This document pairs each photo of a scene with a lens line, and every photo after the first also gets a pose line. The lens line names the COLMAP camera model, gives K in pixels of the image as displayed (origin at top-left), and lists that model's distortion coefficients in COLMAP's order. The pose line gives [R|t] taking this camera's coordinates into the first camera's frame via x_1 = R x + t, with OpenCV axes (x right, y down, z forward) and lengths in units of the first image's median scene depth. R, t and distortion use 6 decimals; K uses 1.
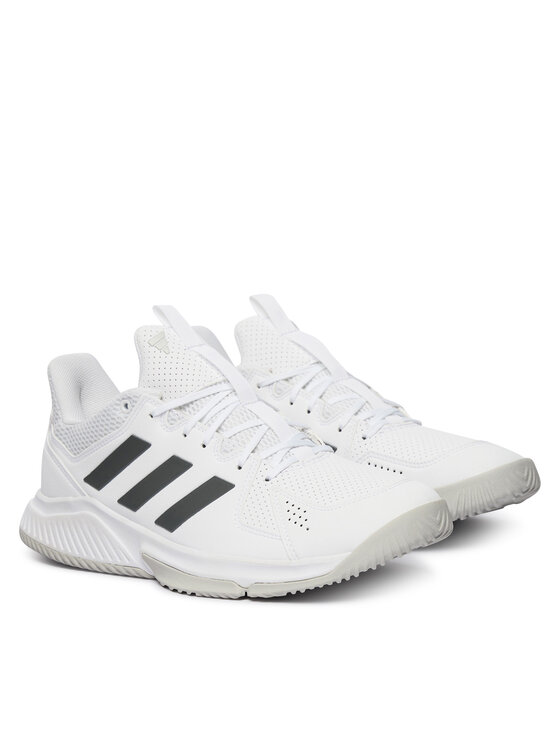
lens RADIAL K [[2188.1, 0, 280.0], [0, 2188.1, 373.0], [0, 0, 1]] dist [-0.003151, -0.410074]
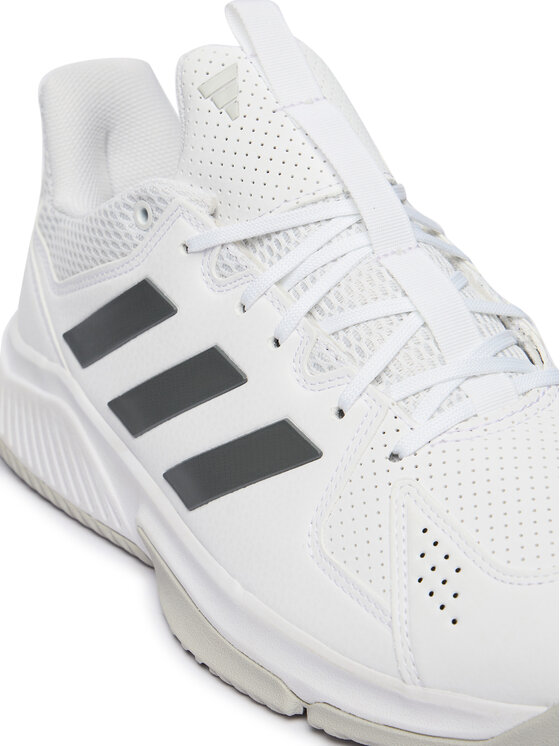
lens RADIAL K [[1570.3, 0, 280.0], [0, 1570.3, 373.0], [0, 0, 1]] dist [-0.028203, 0.419085]
pose [[0.971099, 0.157952, -0.178933, 0.025158], [-0.095939, 0.944787, 0.313326, -0.062594], [0.218544, -0.287104, 0.932636, 0.685834]]
